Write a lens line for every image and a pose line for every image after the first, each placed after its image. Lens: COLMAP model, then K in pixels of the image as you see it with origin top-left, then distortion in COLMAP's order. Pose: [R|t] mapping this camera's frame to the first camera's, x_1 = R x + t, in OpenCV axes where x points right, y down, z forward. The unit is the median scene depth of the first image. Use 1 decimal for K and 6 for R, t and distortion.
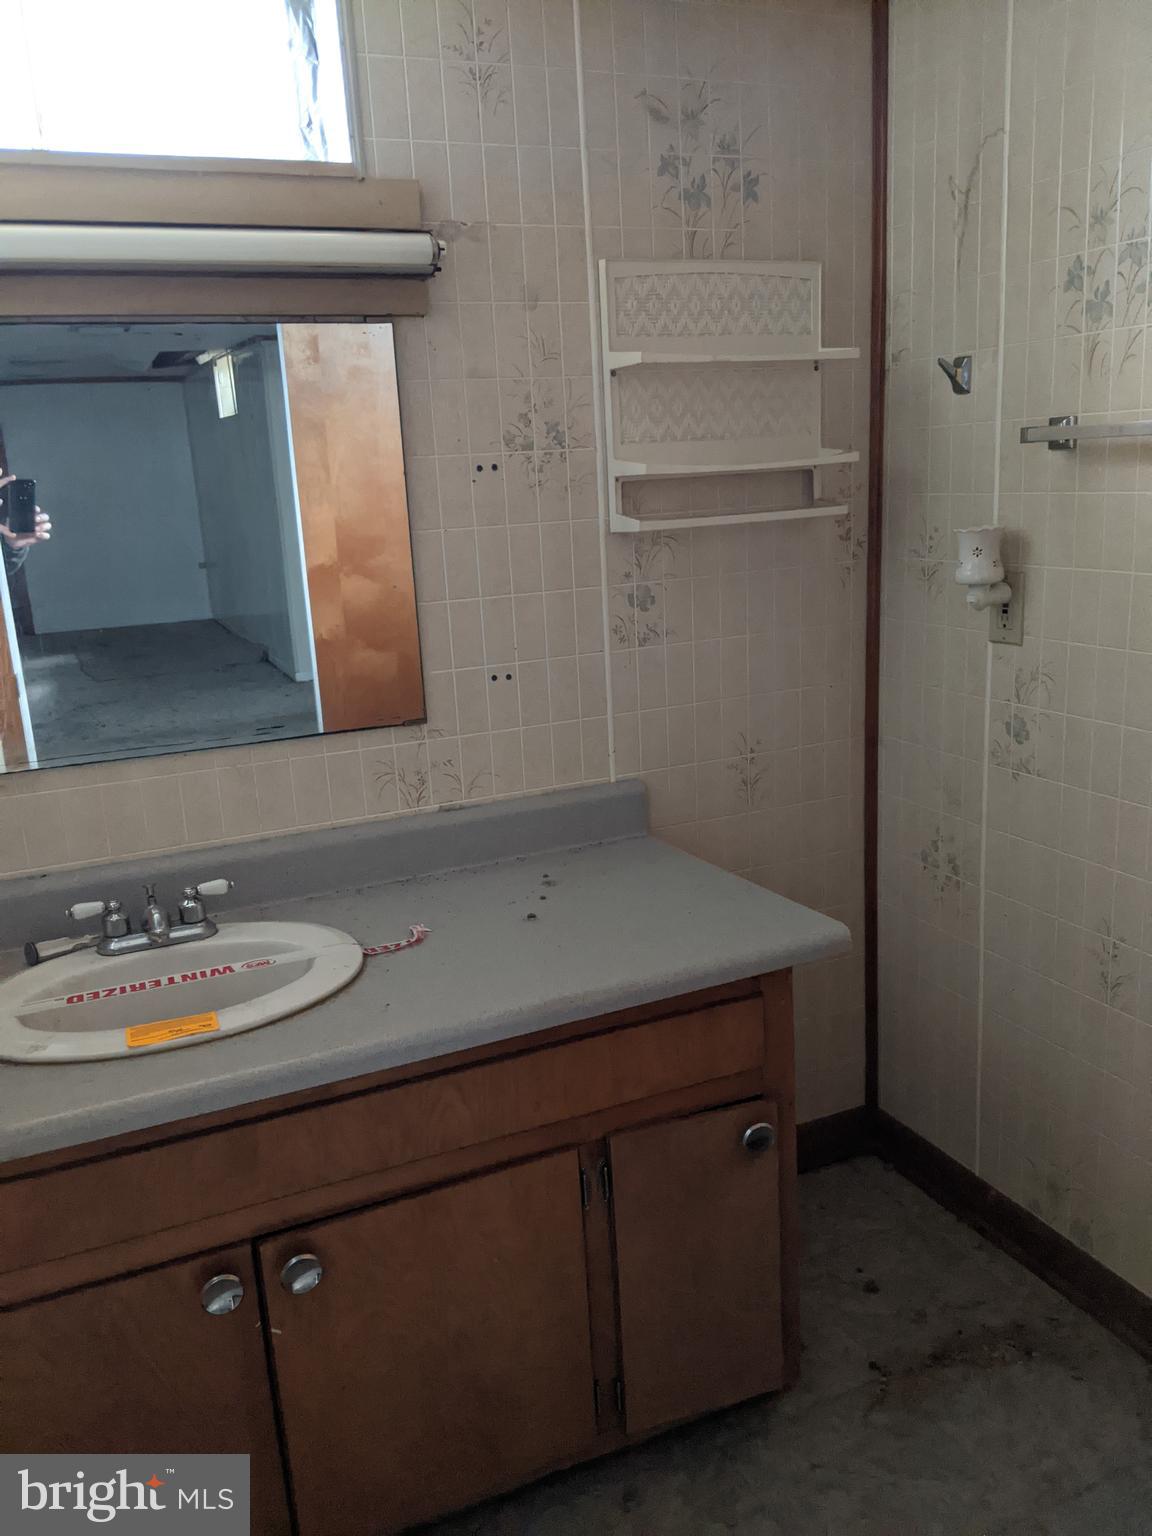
lens RADIAL K [[1217.0, 0, 572.9], [0, 1217.0, 764.8], [0, 0, 1]] dist [0.117910, -0.233820]
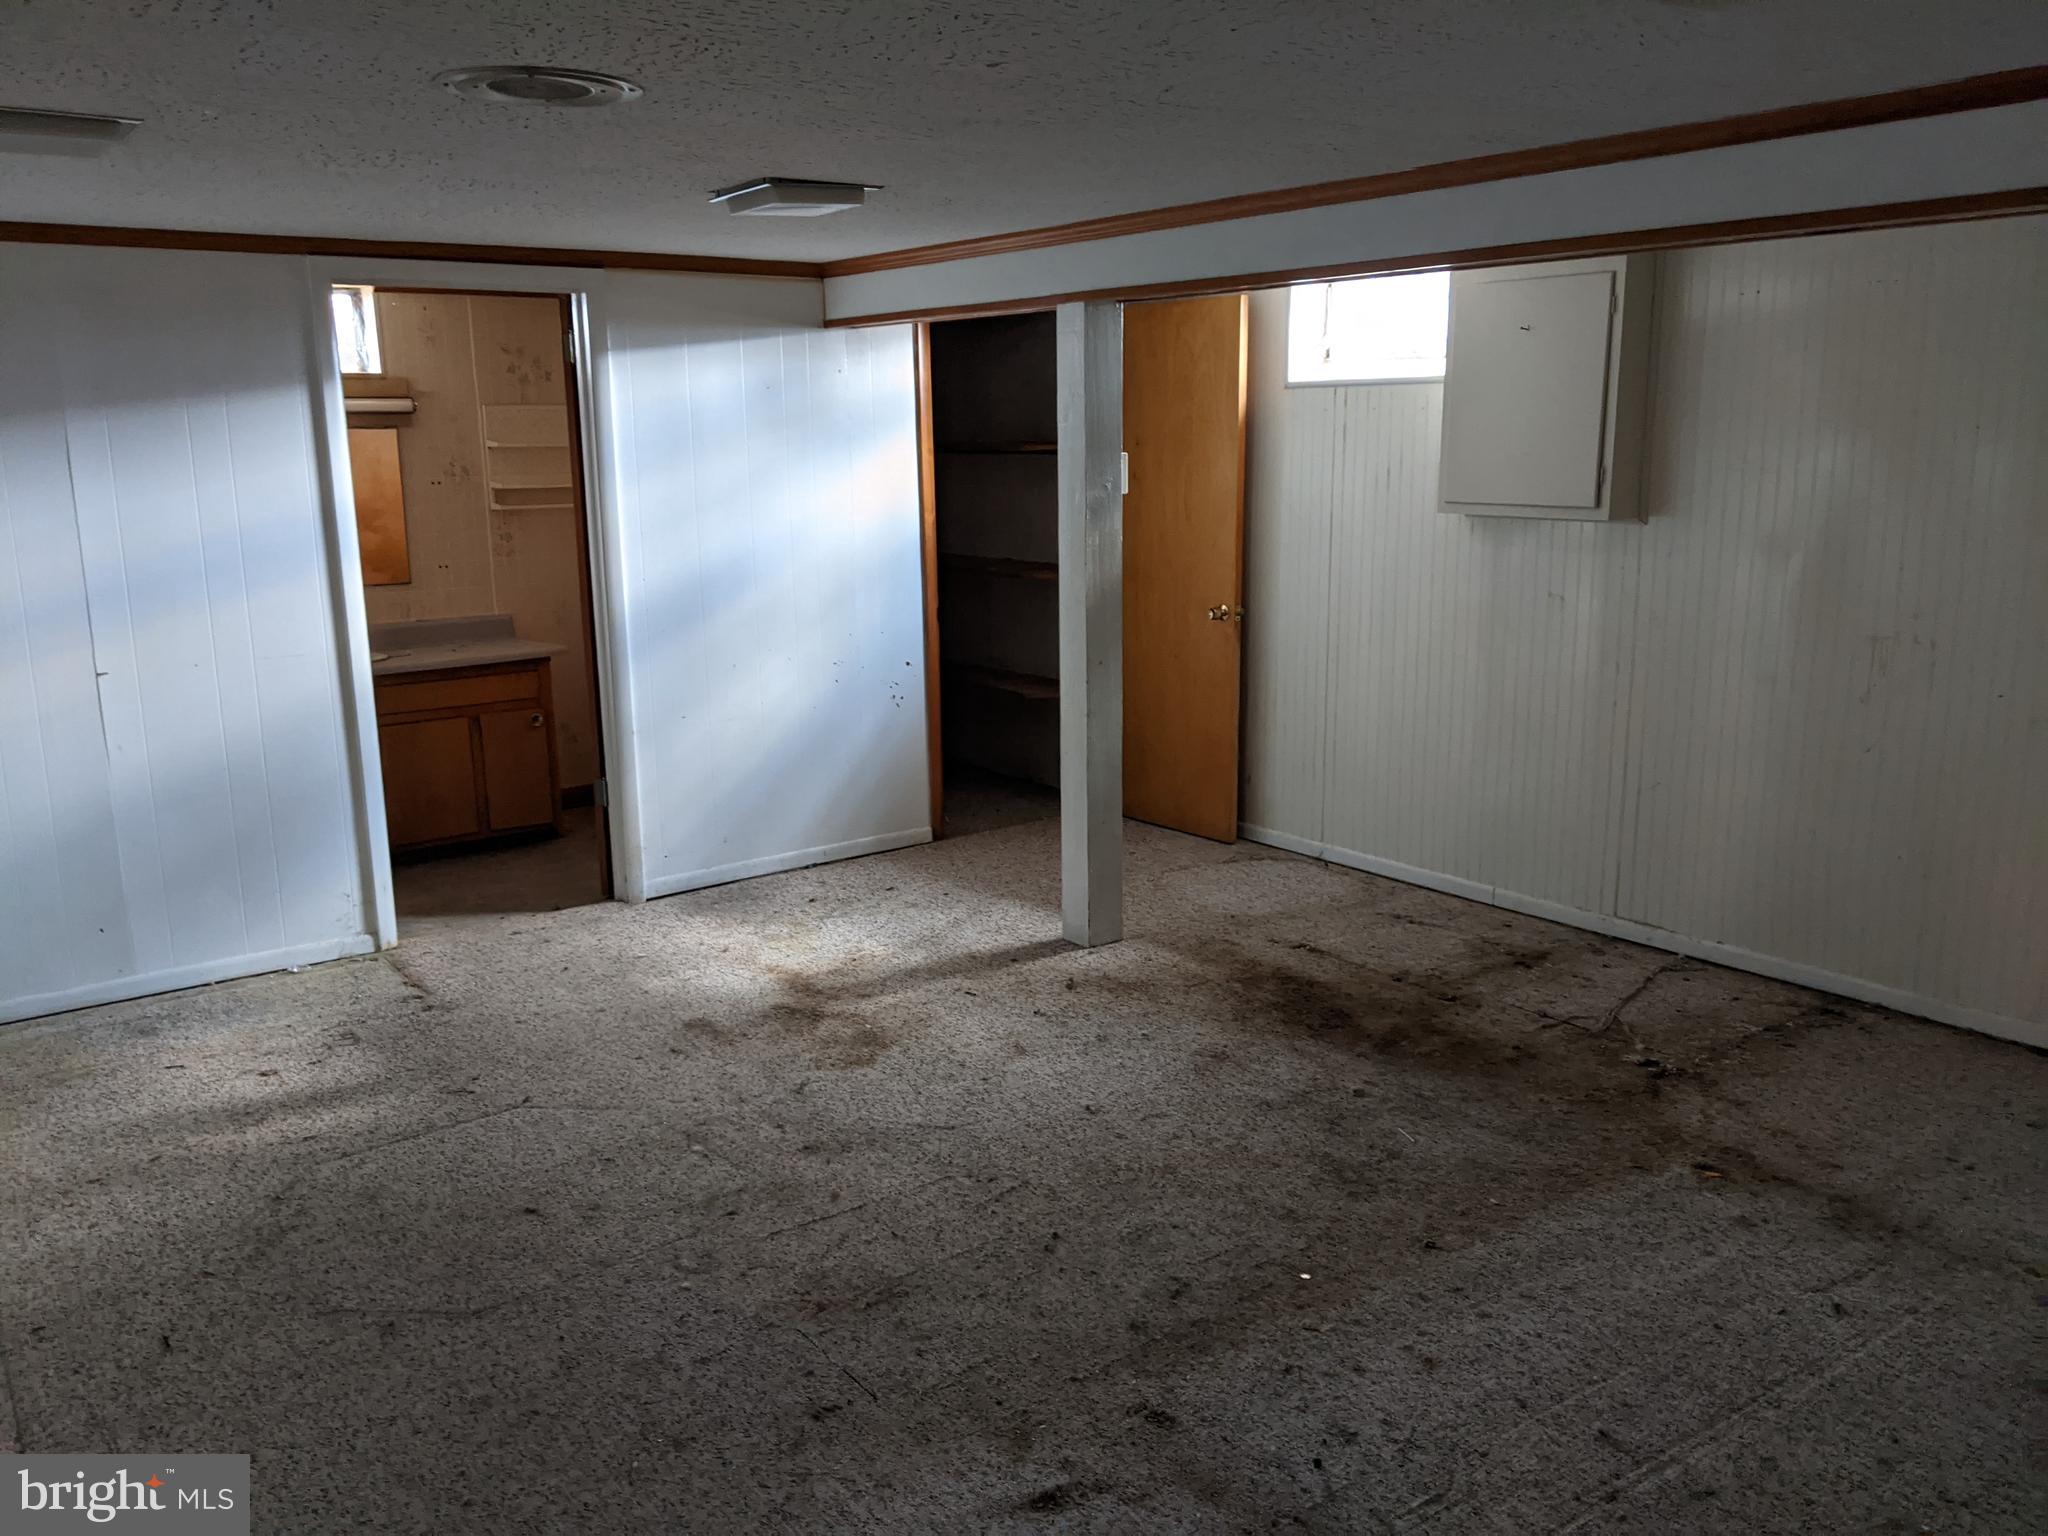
lens RADIAL K [[1622.6, 0, 1024.0], [0, 1622.6, 768.0], [0, 0, 1]] dist [0.117910, -0.233820]
pose [[0.968456, -0.005876, 0.249114, 0.256421], [0.015917, 0.999139, -0.038314, 0.493575], [-0.248675, 0.041071, 0.967716, -2.554793]]
